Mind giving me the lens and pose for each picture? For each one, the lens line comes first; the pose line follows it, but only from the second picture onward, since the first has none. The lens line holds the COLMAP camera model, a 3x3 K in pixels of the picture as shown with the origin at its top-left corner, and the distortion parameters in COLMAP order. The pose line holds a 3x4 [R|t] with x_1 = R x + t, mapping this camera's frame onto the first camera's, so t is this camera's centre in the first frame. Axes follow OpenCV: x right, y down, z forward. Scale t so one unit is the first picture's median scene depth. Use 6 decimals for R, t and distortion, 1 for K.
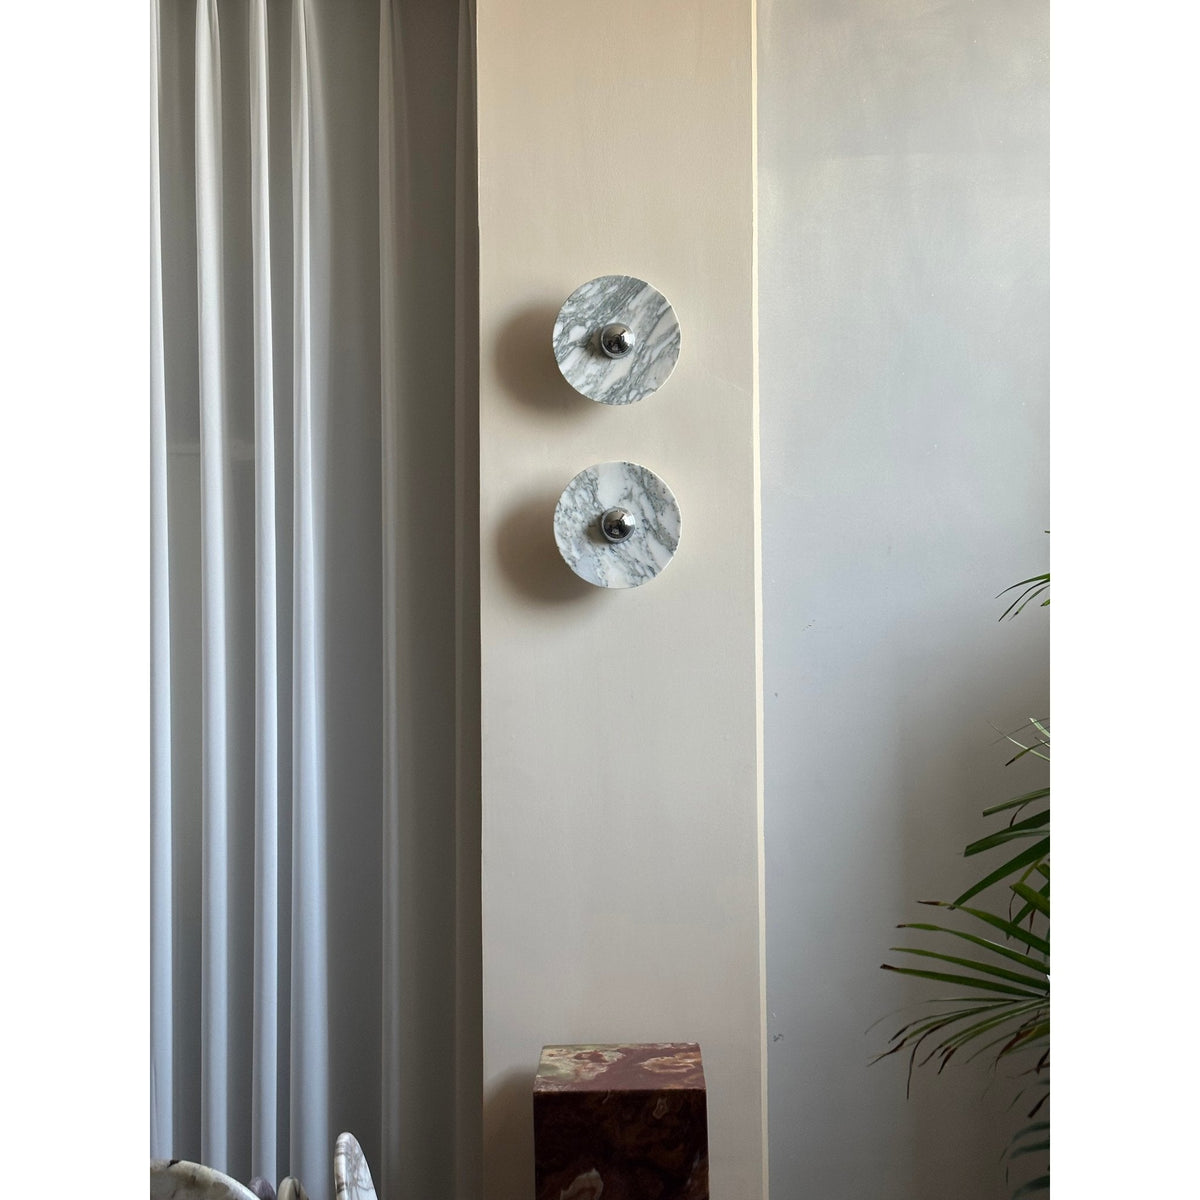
lens RADIAL K [[1691.5, 0, 599.9], [0, 1691.5, 602.5], [0, 0, 1]] dist [0.151857, 0.000000]
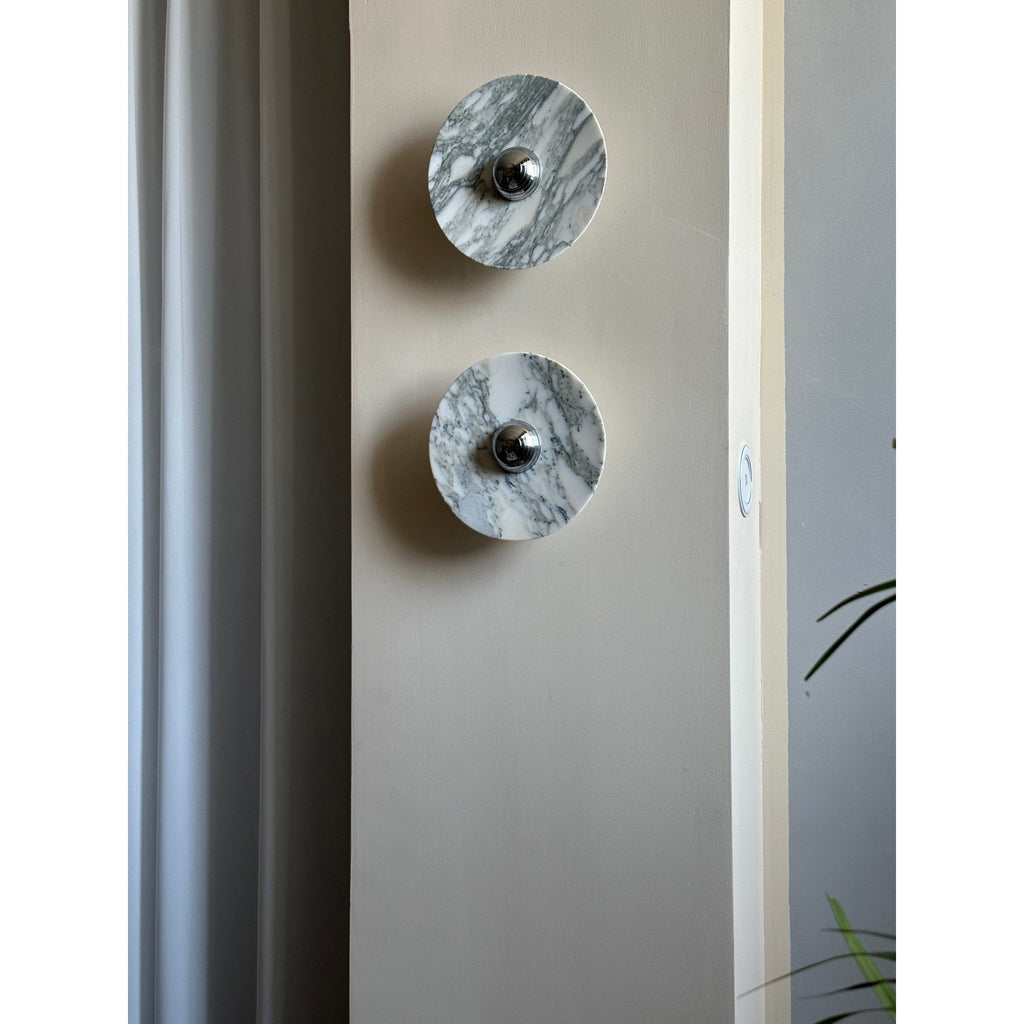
lens RADIAL K [[1443.4, 0, 511.9], [0, 1443.4, 509.1], [0, 0, 1]] dist [0.151857, 0.000000]
pose [[0.936769, 0.002507, -0.349938, 0.211761], [0.000958, 0.999952, 0.009729, -0.026281], [0.349946, -0.009449, 0.936722, 0.455646]]
